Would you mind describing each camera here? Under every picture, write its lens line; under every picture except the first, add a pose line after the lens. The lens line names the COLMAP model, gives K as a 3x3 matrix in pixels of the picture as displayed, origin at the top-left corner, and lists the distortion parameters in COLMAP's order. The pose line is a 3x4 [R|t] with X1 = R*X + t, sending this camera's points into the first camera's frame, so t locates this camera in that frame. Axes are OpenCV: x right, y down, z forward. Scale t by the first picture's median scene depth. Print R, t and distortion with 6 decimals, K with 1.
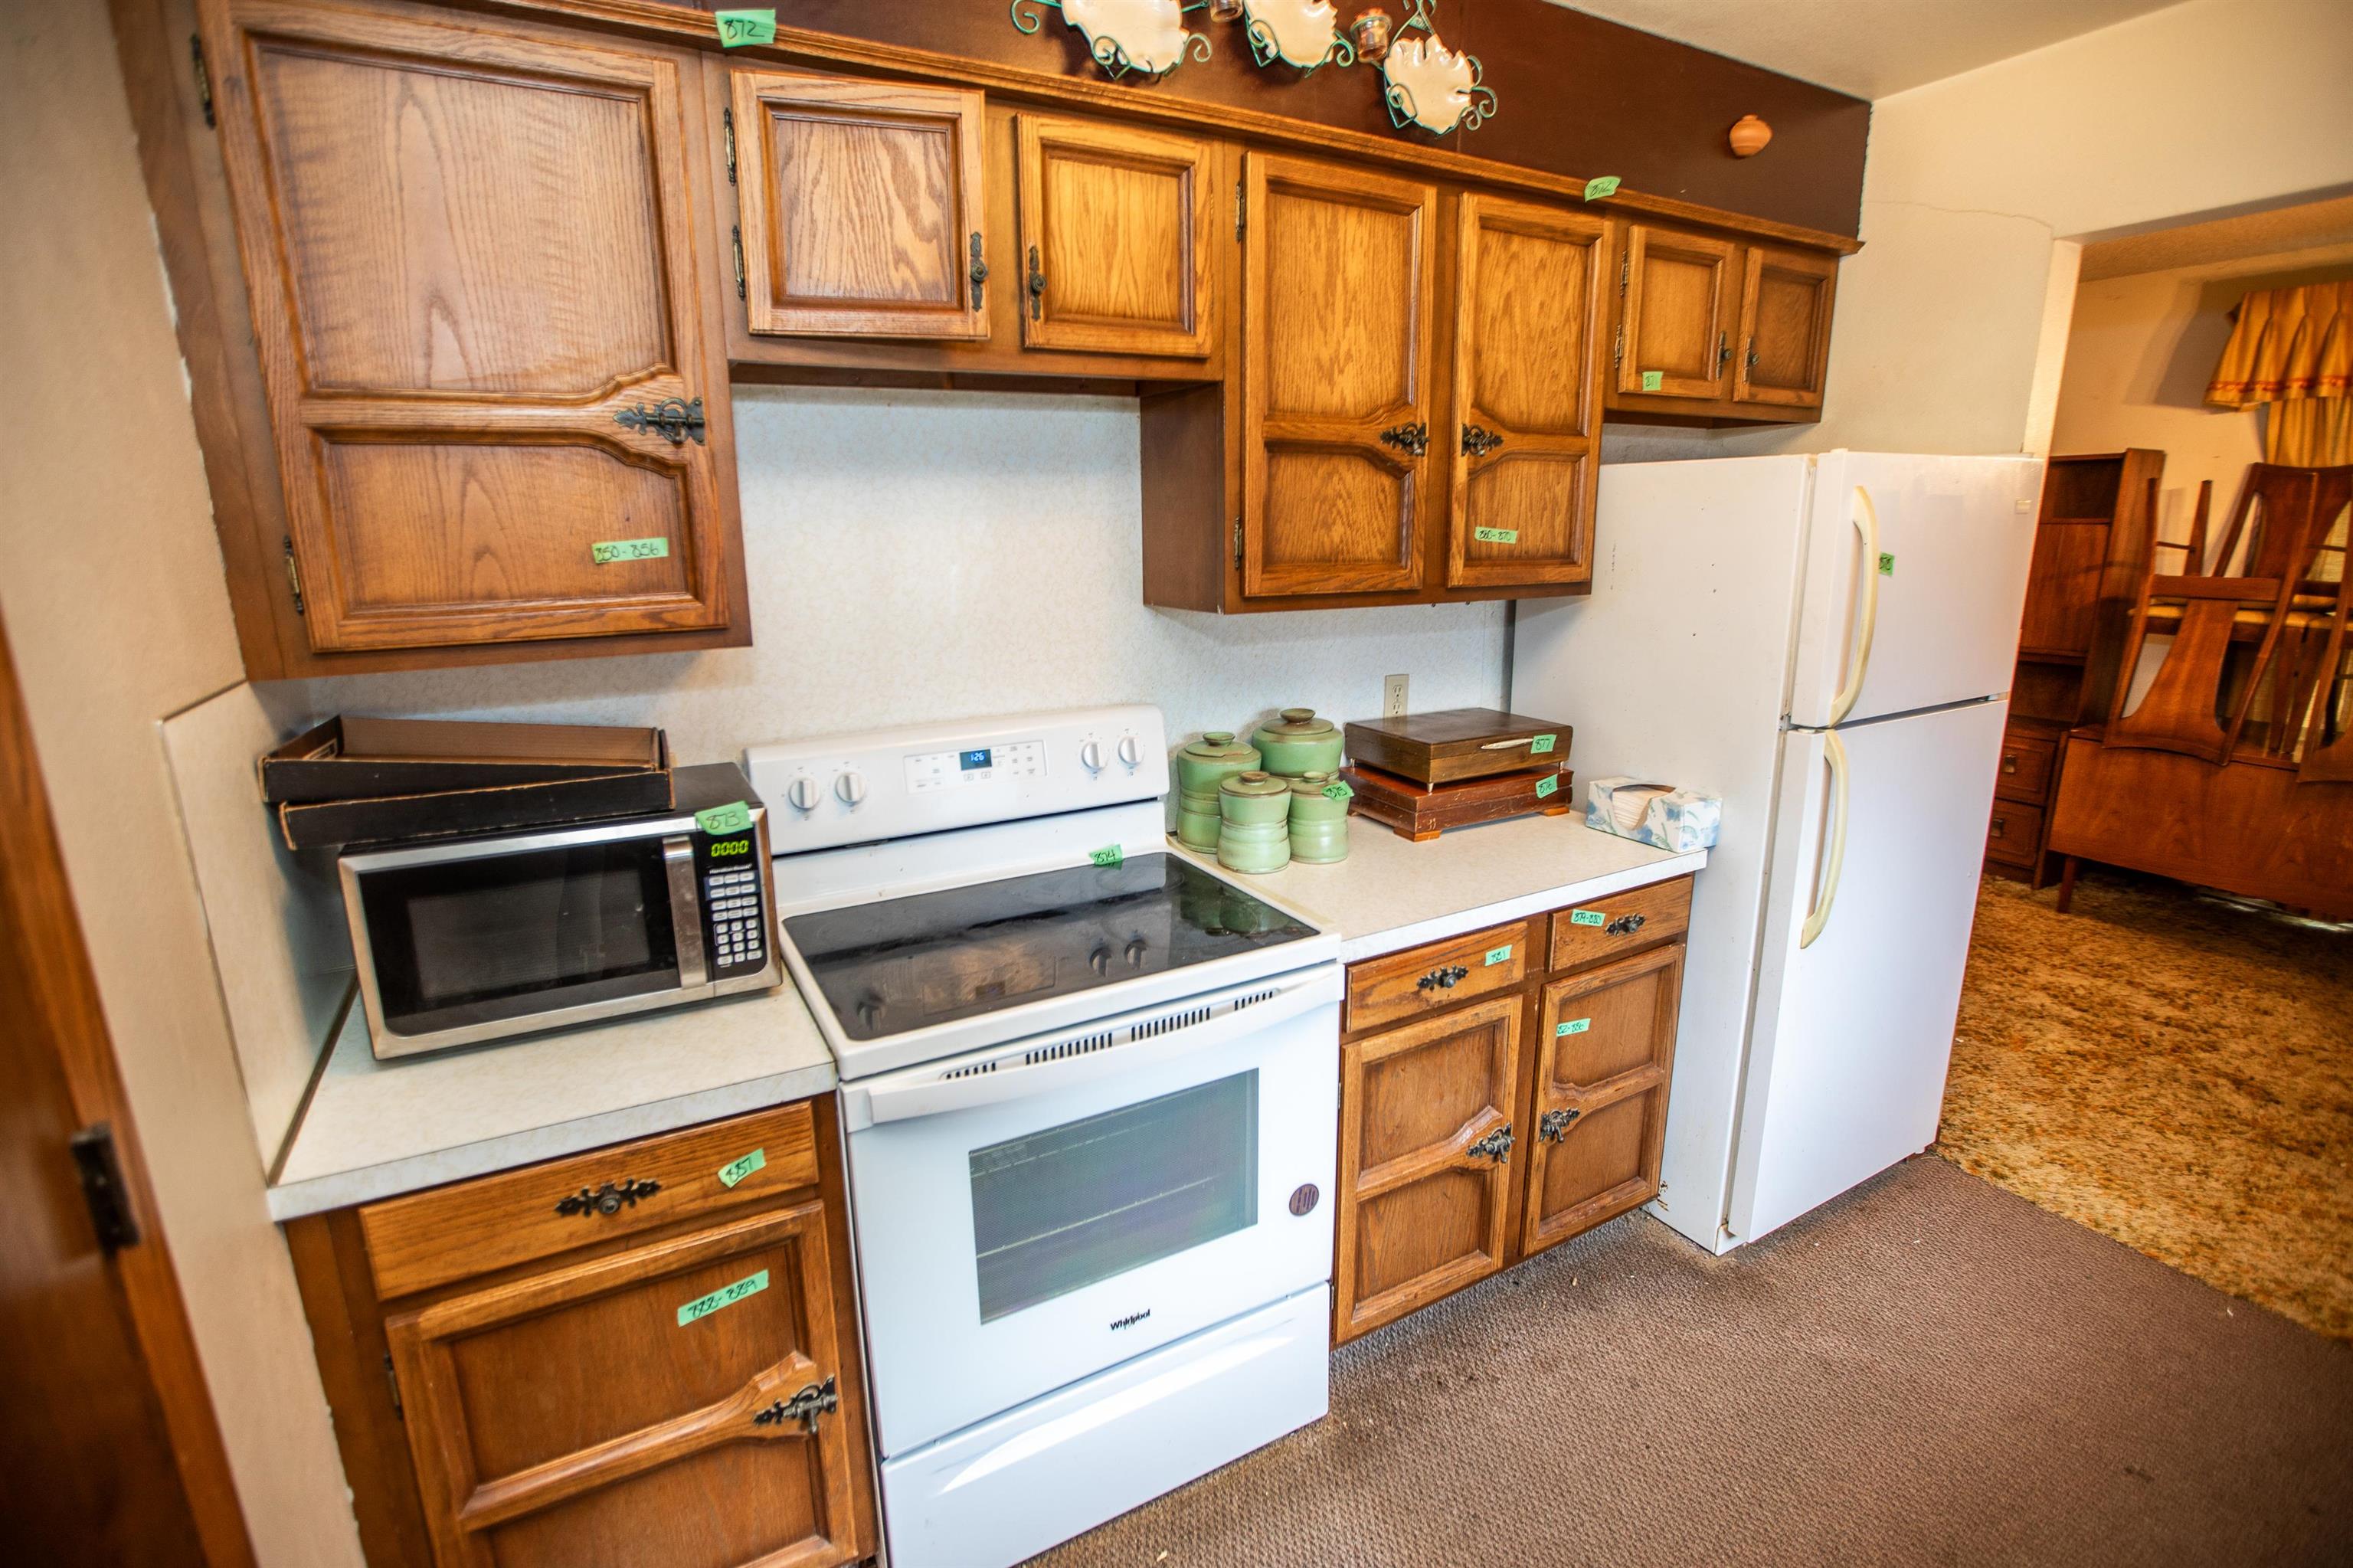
lens RADIAL K [[1099.9, 0, 1176.5], [0, 1099.9, 784.0], [0, 0, 1]] dist [-0.002726, -0.000654]
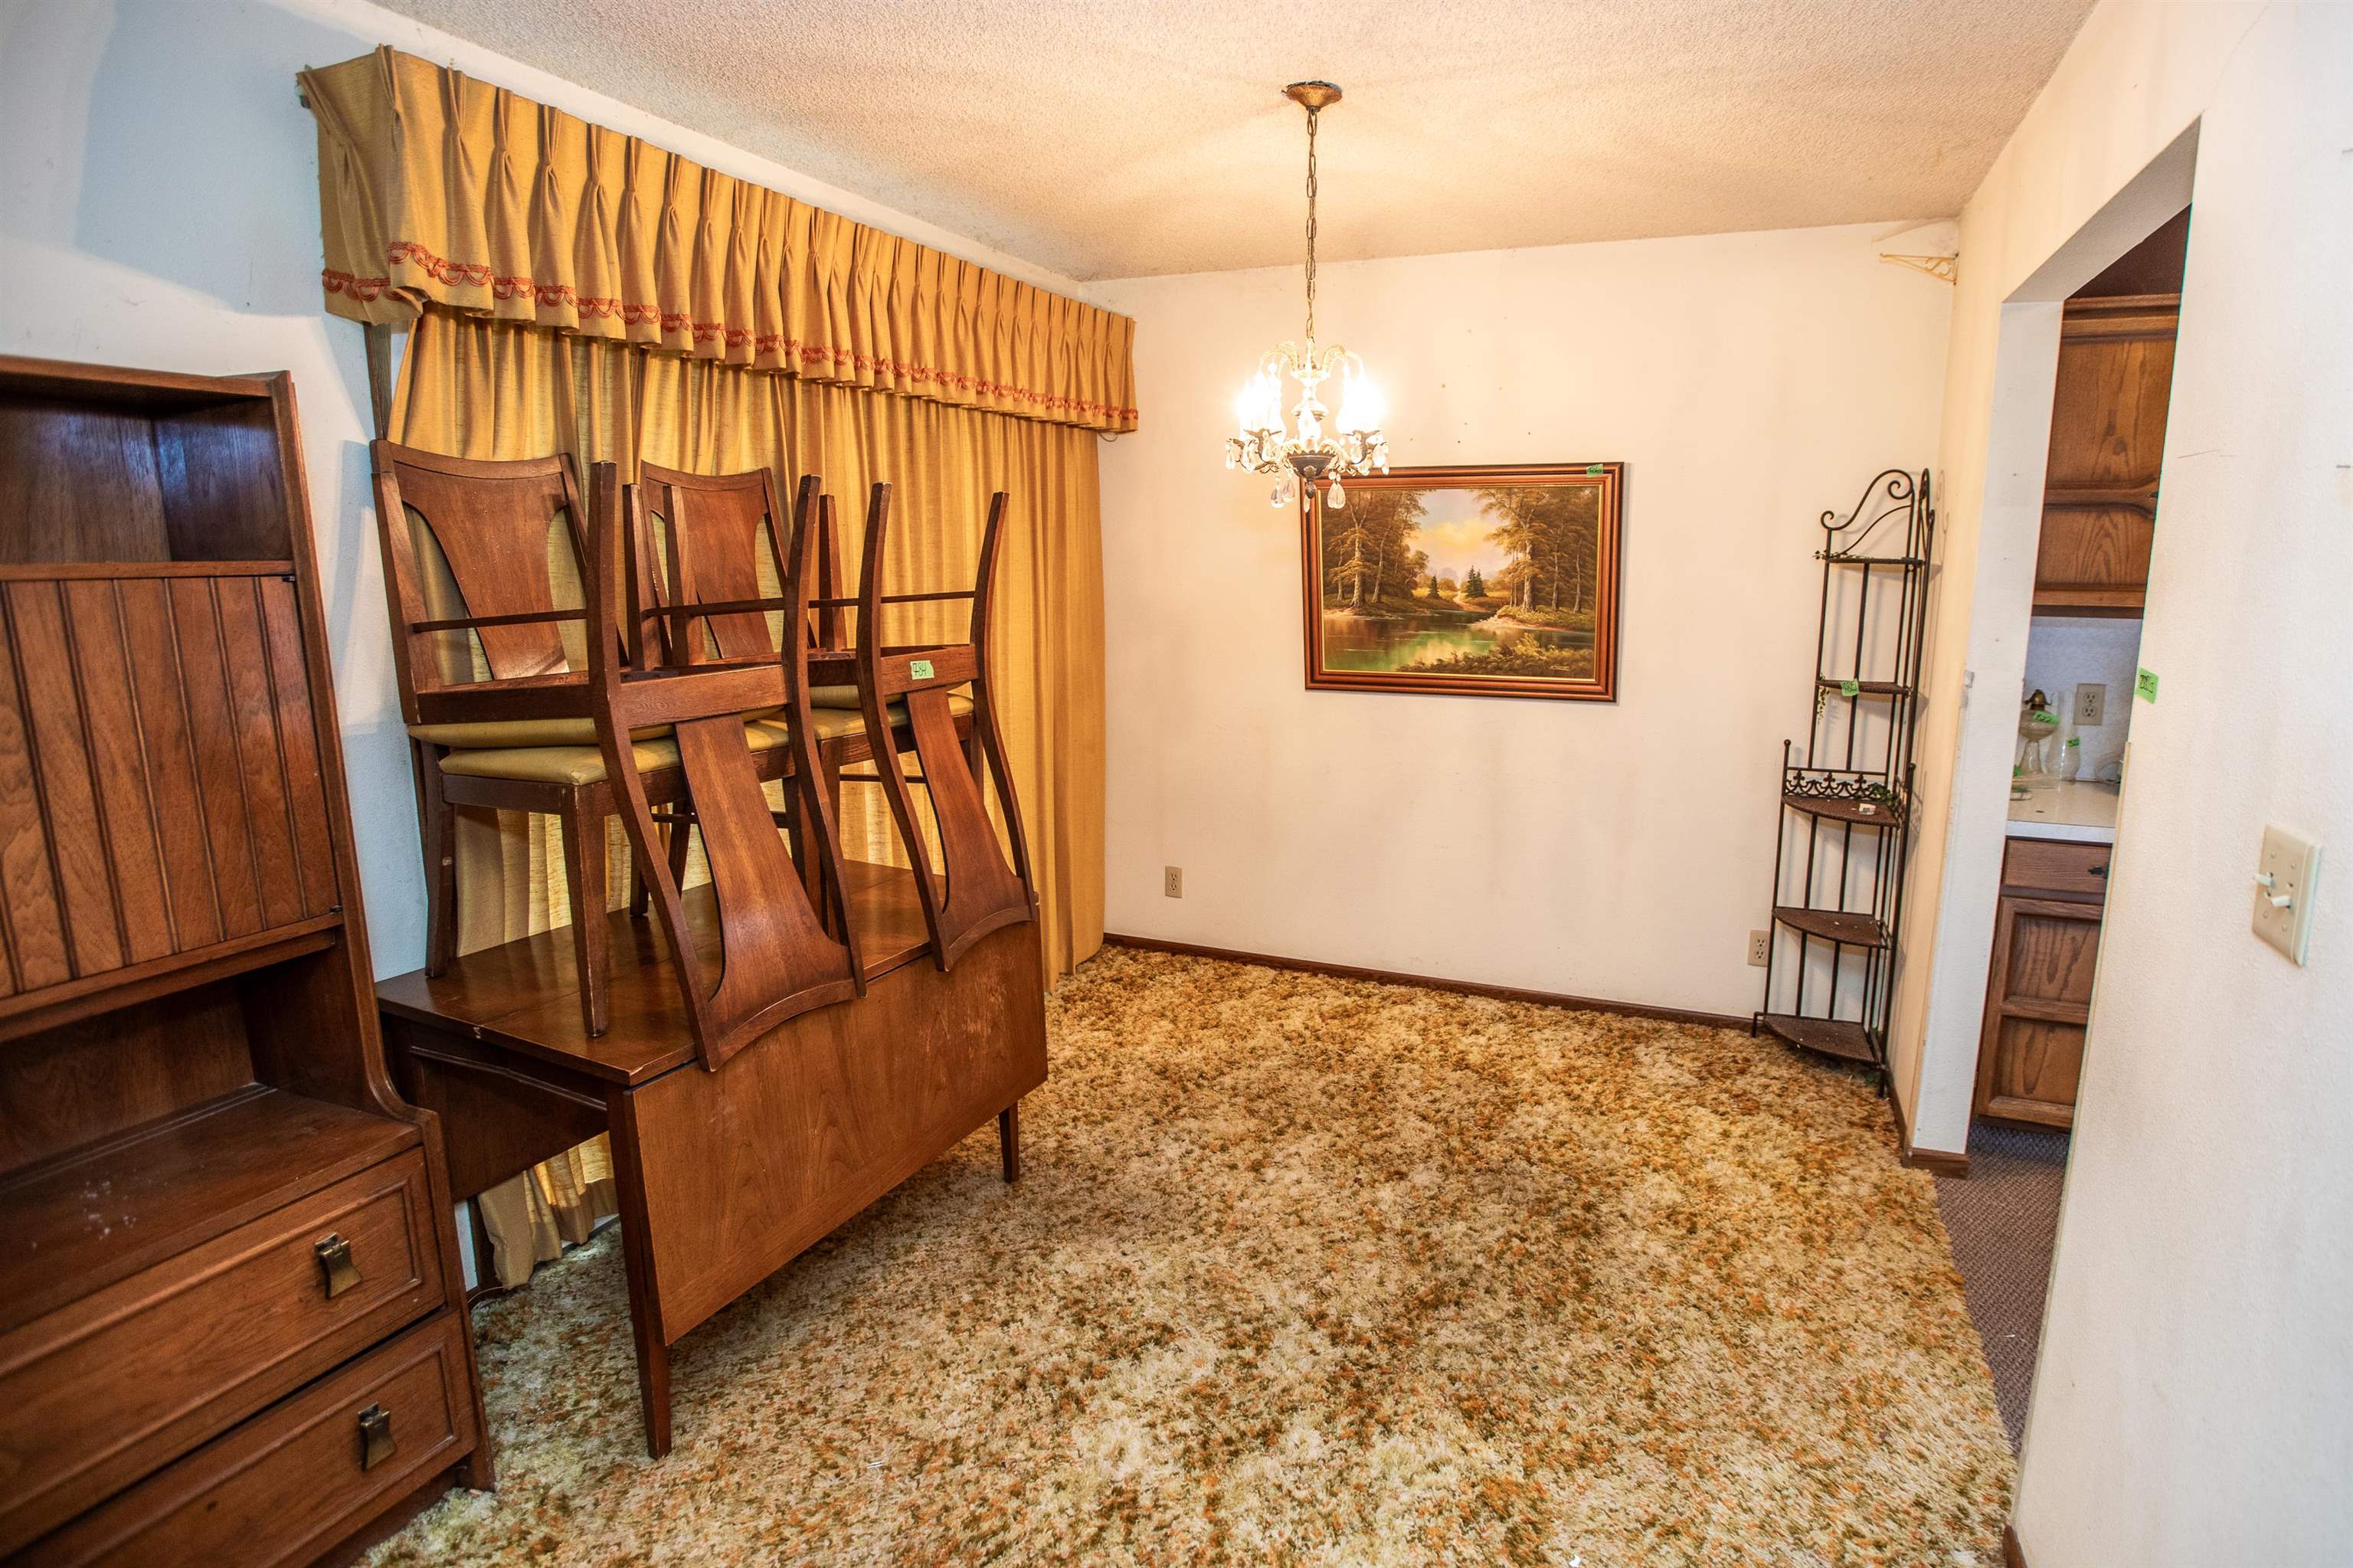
lens RADIAL K [[1185.3, 0, 1291.9], [0, 1185.3, 772.1], [0, 0, 1]] dist [-0.002567, -0.000556]
pose [[-0.647108, -0.133795, 0.750566, 0.407351], [0.181422, 0.929177, 0.322049, -0.289266], [-0.740498, 0.344570, -0.577005, 1.208540]]
